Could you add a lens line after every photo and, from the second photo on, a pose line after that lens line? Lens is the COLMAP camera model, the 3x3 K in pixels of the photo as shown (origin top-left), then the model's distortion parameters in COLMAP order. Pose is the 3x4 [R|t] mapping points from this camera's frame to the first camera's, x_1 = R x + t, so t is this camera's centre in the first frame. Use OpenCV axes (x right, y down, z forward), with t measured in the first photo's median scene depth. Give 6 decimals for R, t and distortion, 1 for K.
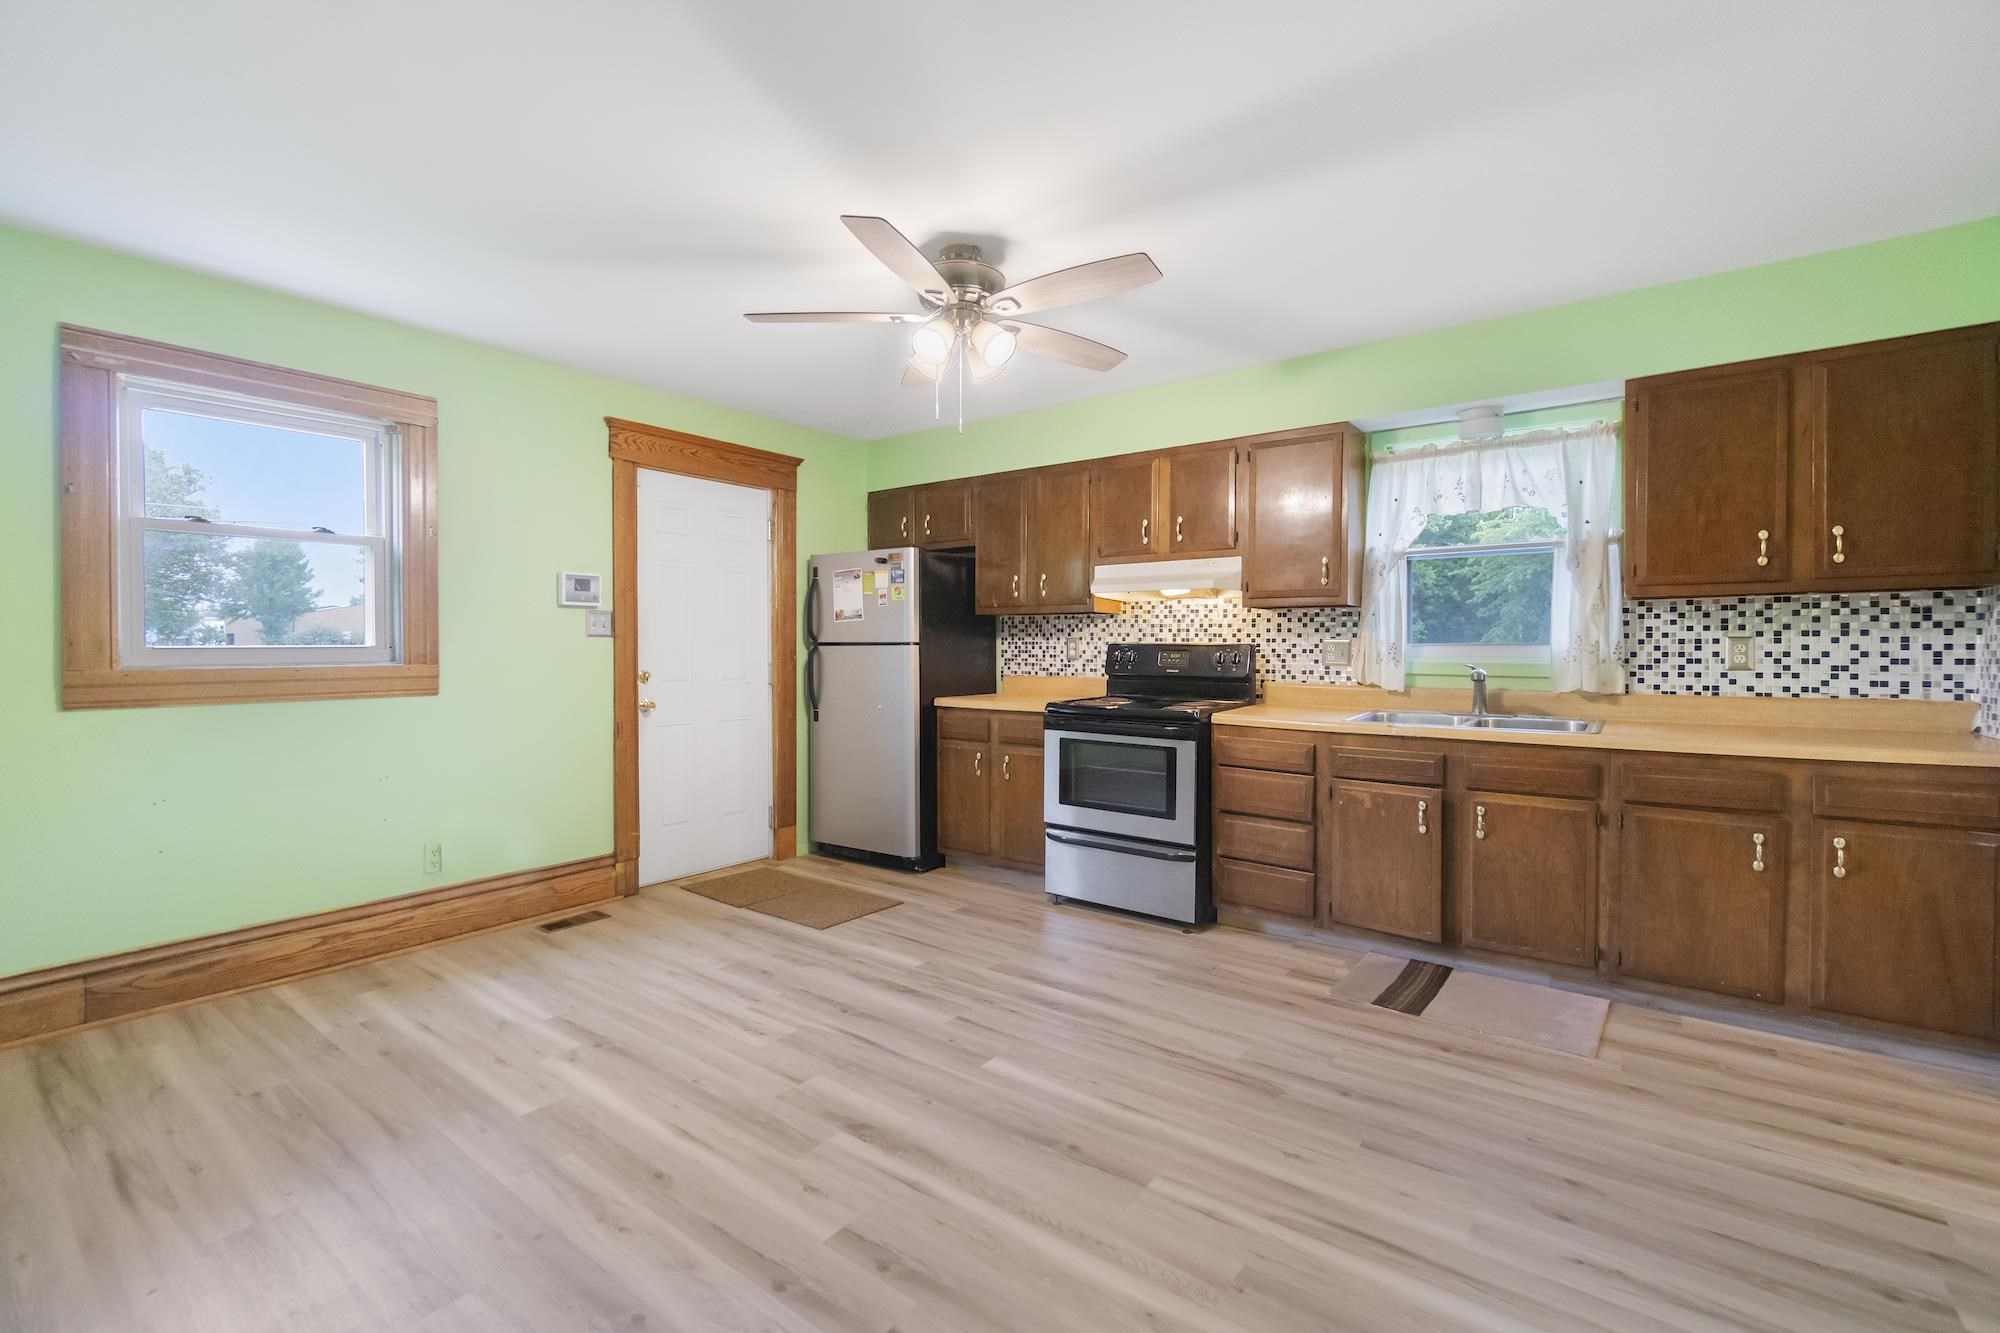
lens RADIAL K [[867.4, 0, 1001.5], [0, 867.4, 660.4], [0, 0, 1]] dist [-0.003362, -0.000138]
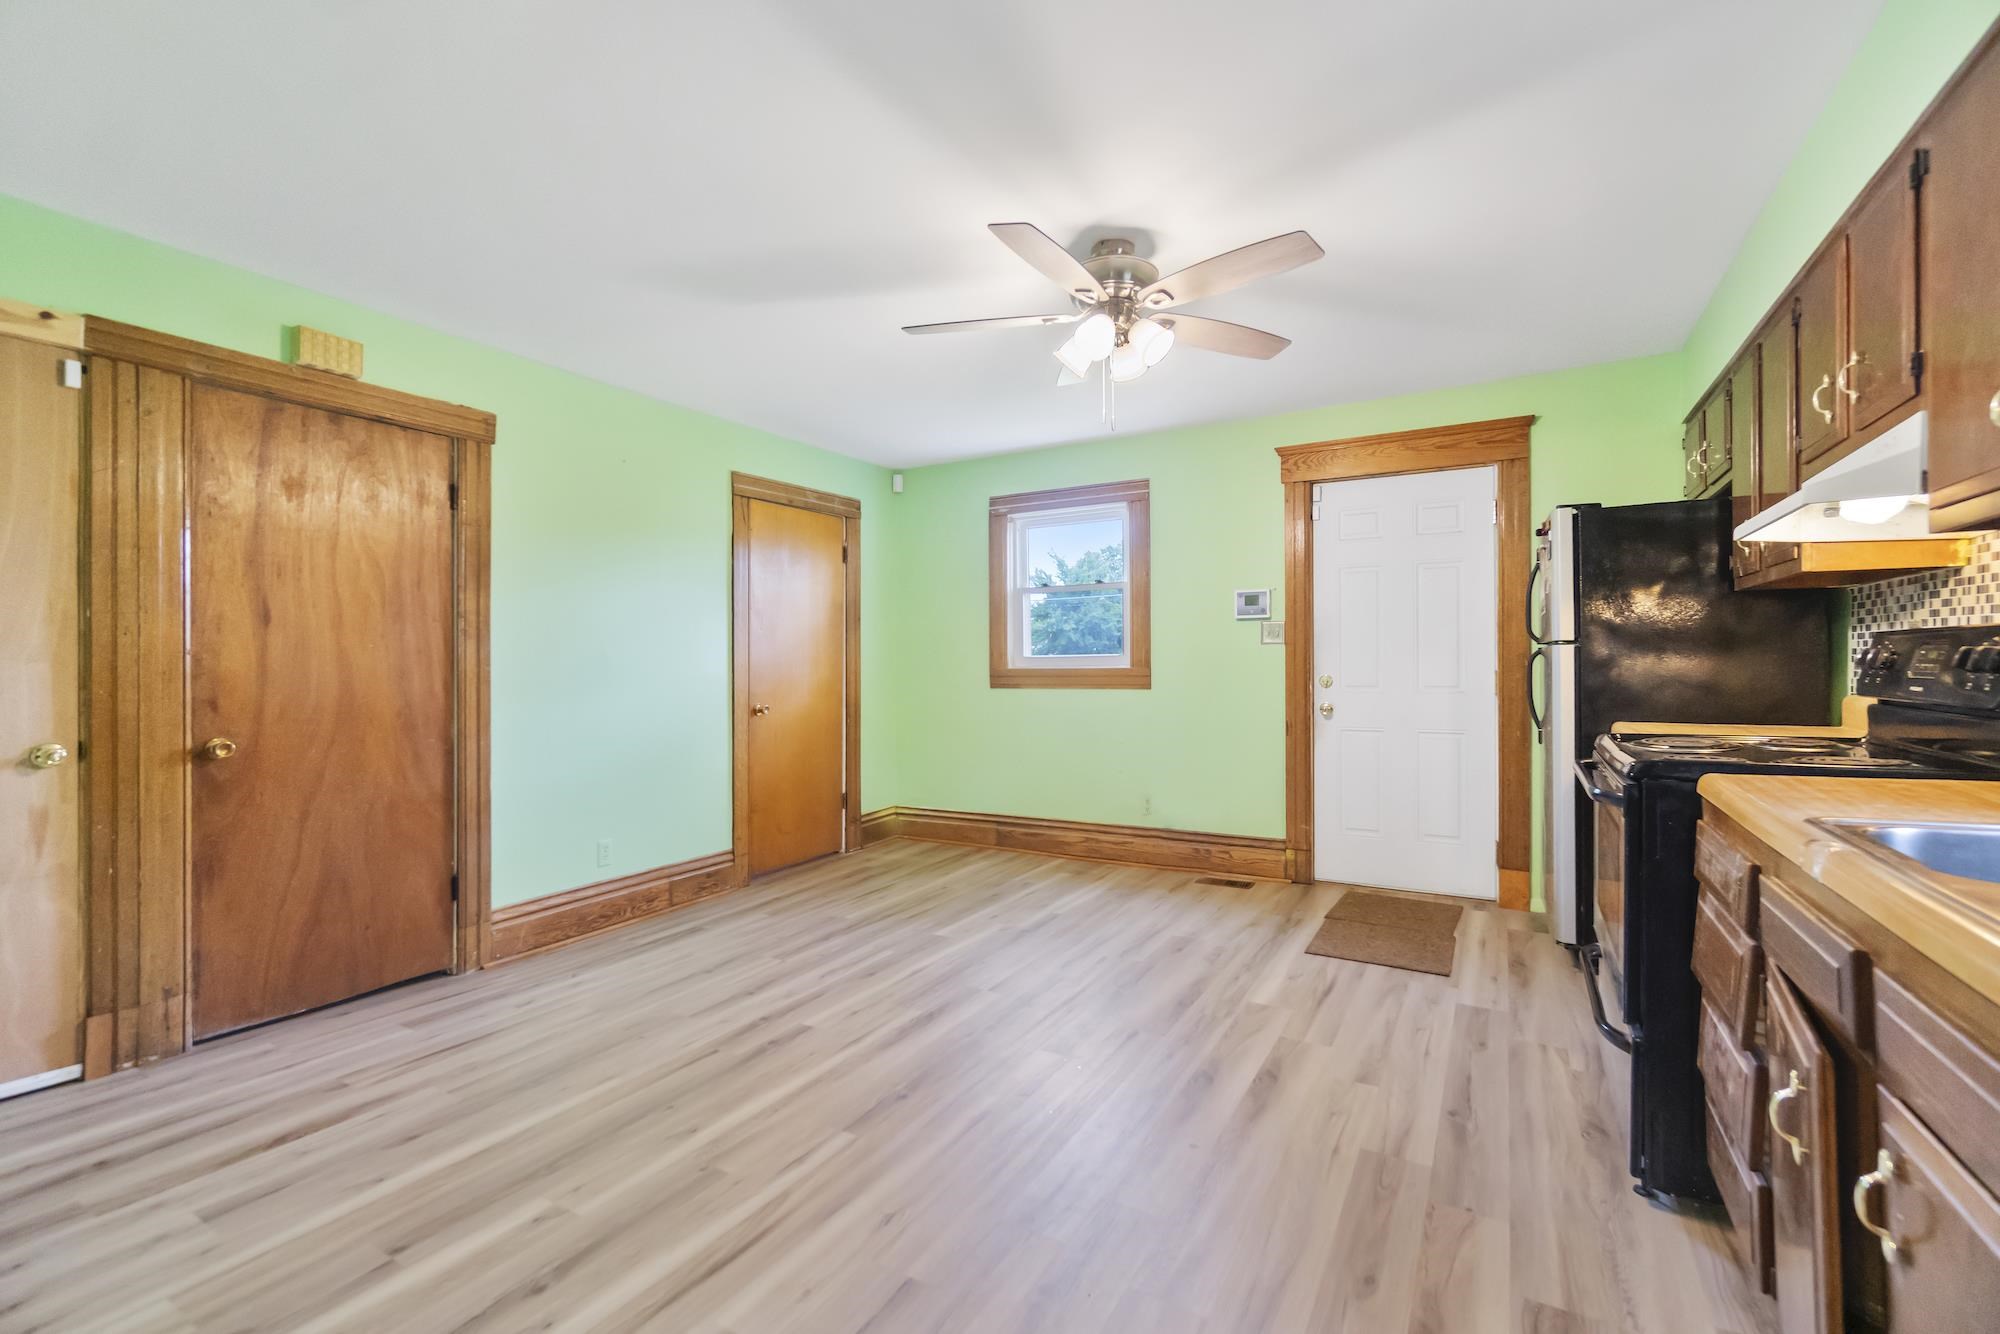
lens RADIAL K [[867.4, 0, 998.7], [0, 867.4, 664.9], [0, 0, 1]] dist [-0.003362, -0.000138]
pose [[0.123486, -0.004348, -0.992337, 0.745943], [-0.012416, 0.999905, -0.005926, 0.012848], [0.992269, 0.013052, 0.123421, 0.613283]]
